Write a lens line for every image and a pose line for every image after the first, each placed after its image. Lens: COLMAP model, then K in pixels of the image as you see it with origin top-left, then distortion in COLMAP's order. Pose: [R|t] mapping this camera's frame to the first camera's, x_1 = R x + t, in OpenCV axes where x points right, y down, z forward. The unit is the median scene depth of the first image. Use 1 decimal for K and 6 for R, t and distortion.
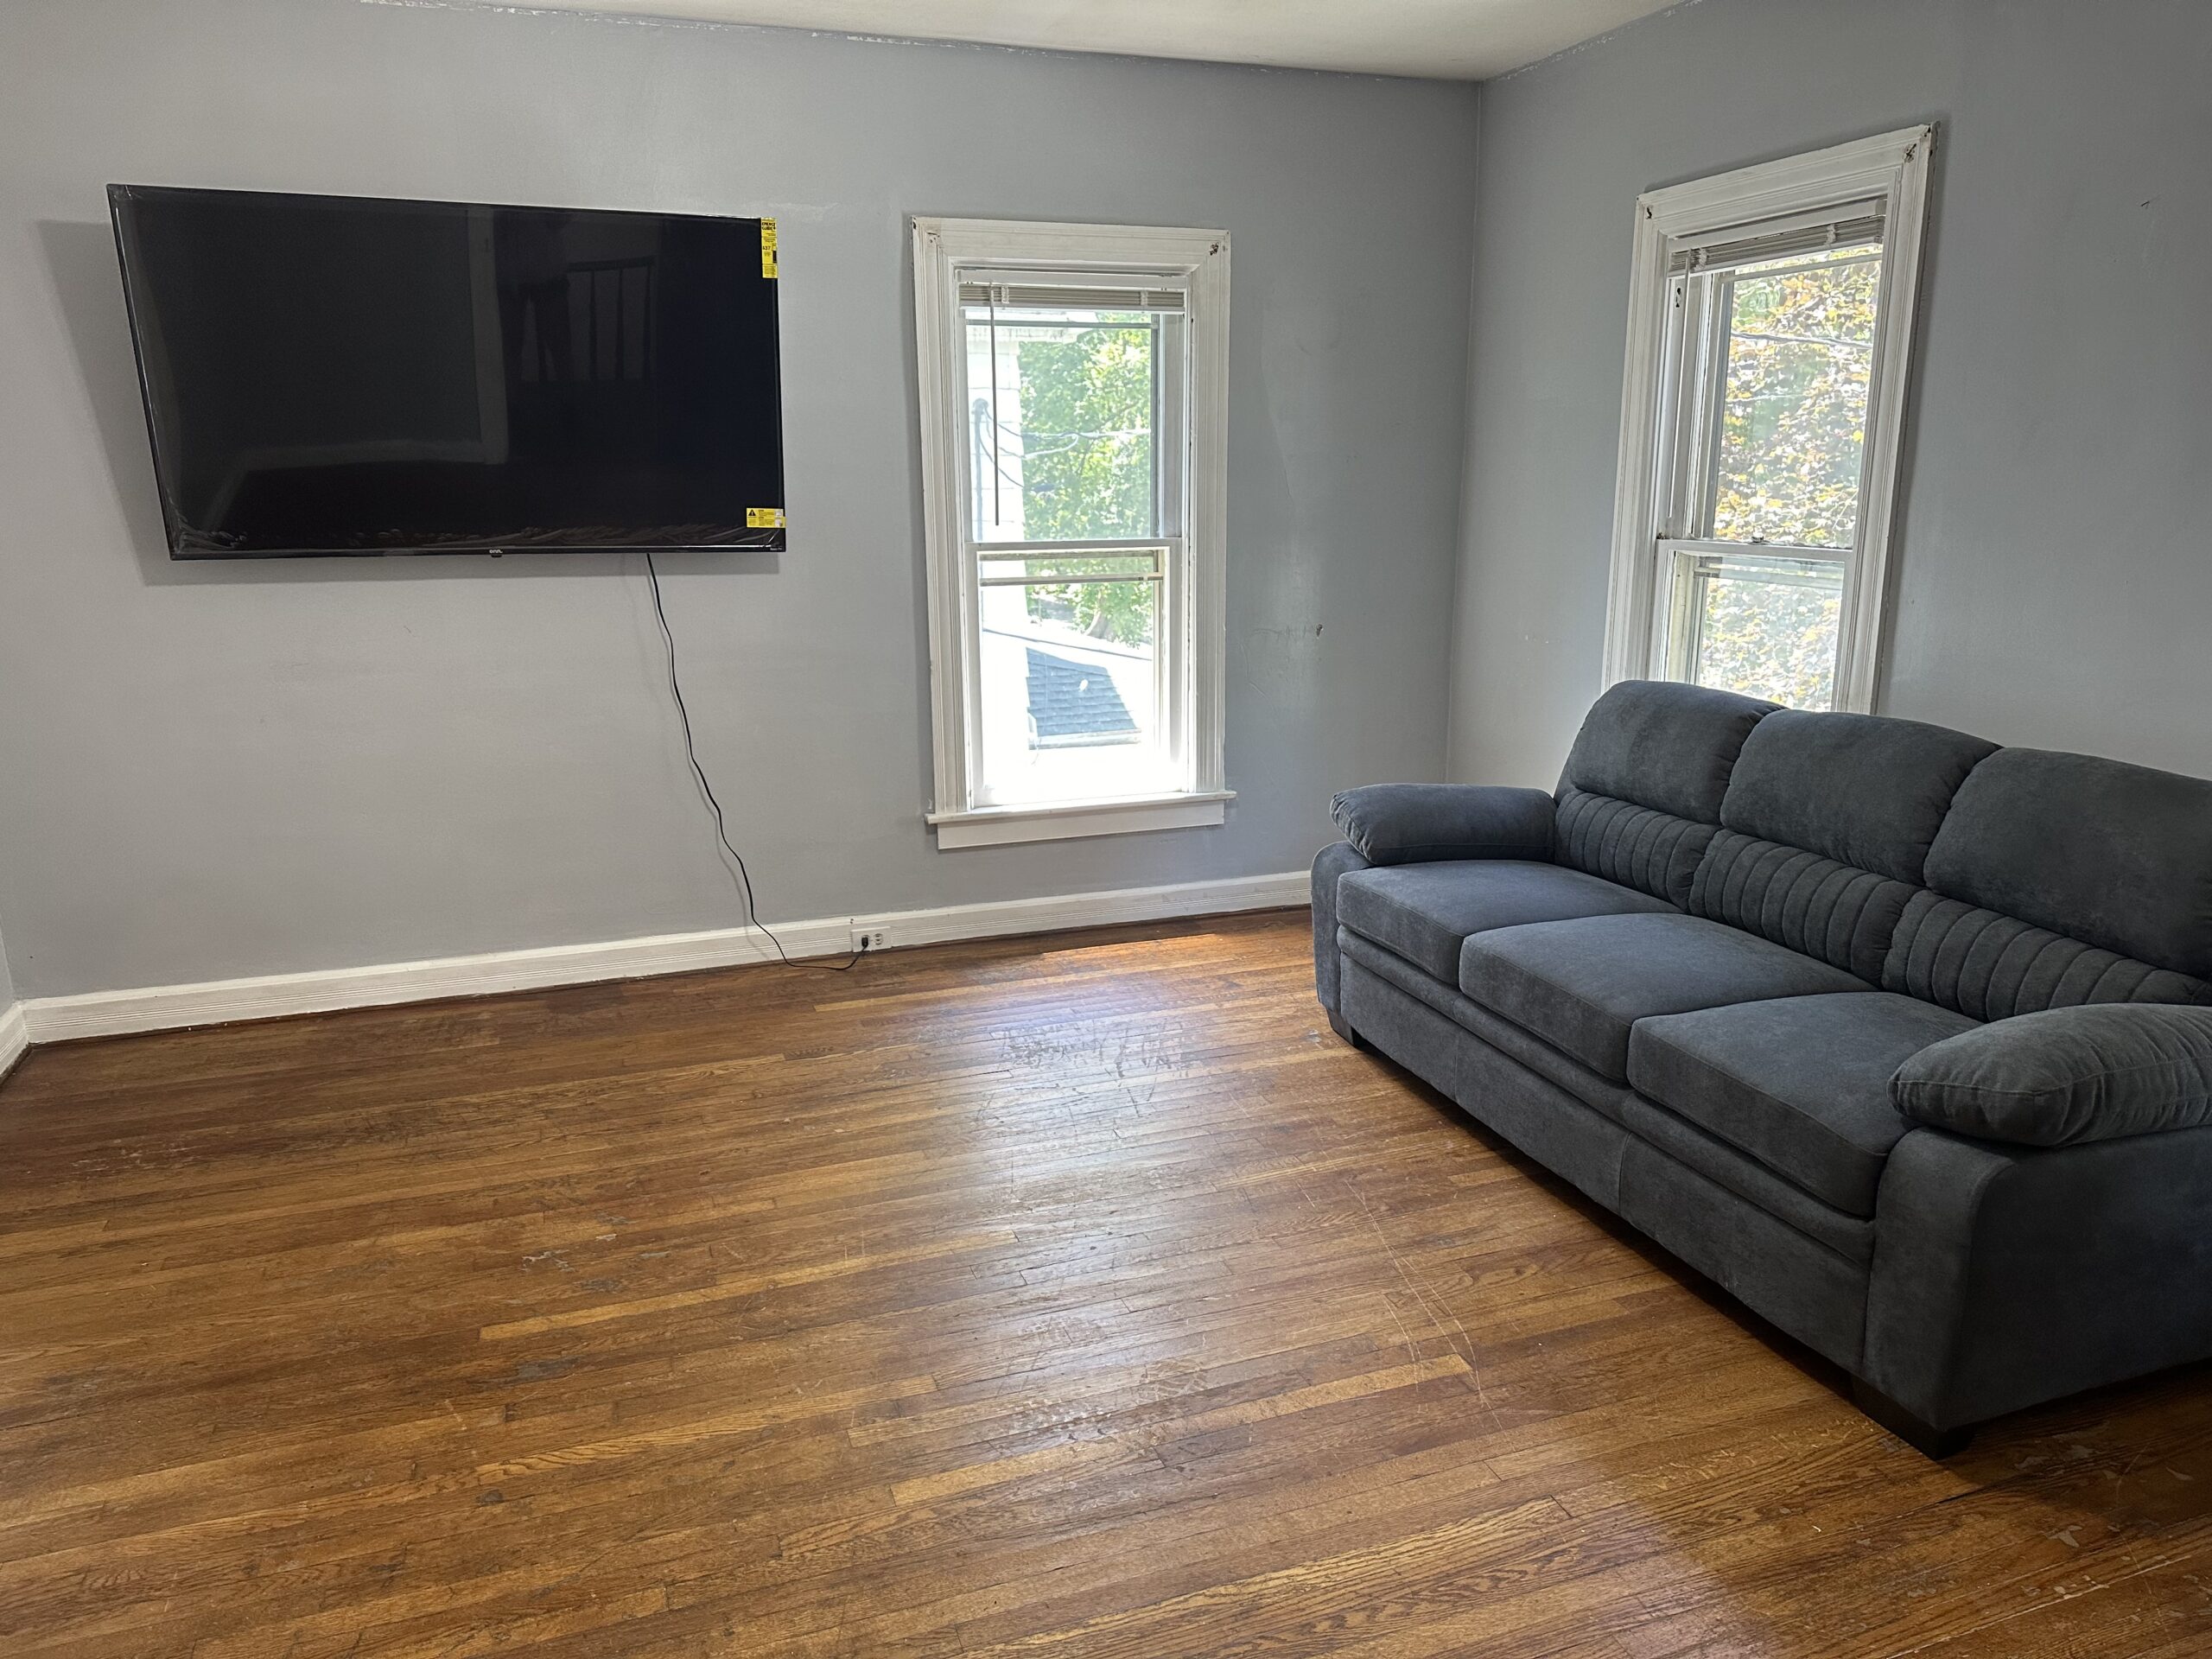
lens RADIAL K [[1544.4, 0, 1117.8], [0, 1544.4, 825.1], [0, 0, 1]] dist [0.076529, -0.096808]
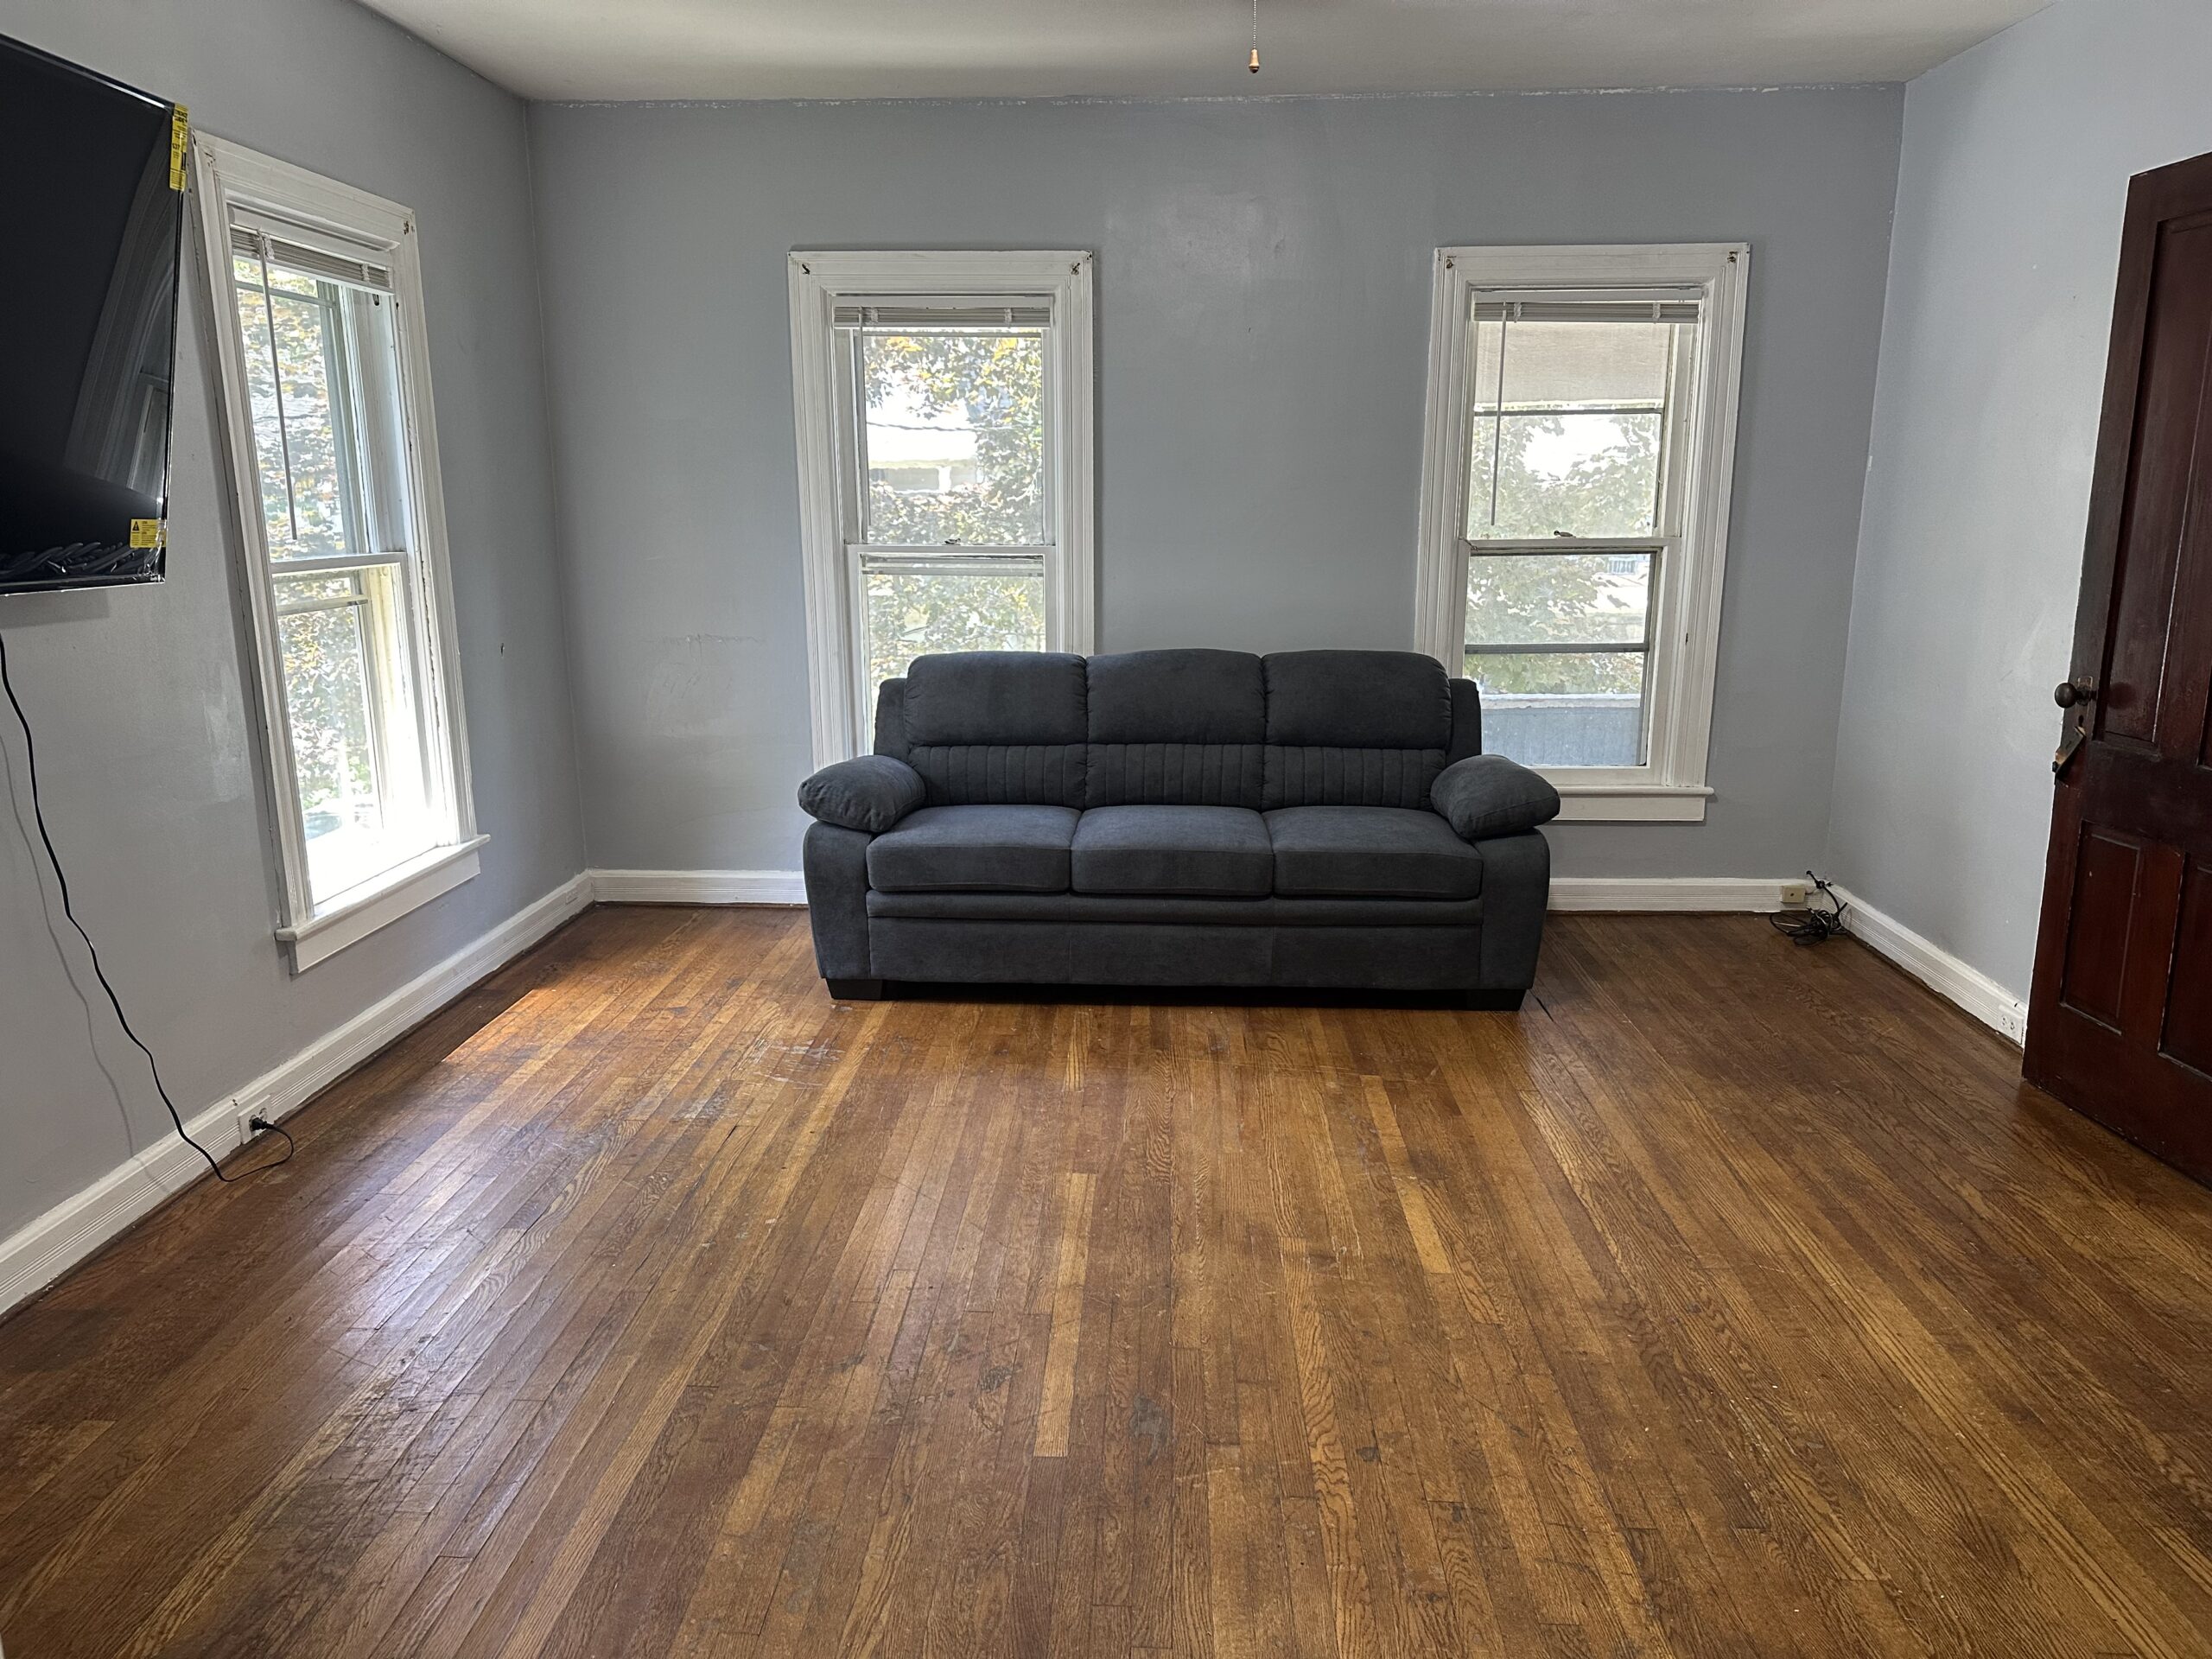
lens RADIAL K [[1510.6, 0, 1106.0], [0, 1510.6, 829.5], [0, 0, 1]] dist [0.149038, -0.195416]
pose [[0.383180, -0.190855, 0.903741, -0.888985], [0.208613, 0.971021, 0.116614, -0.082149], [-0.899808, 0.143848, 0.411890, 0.464673]]
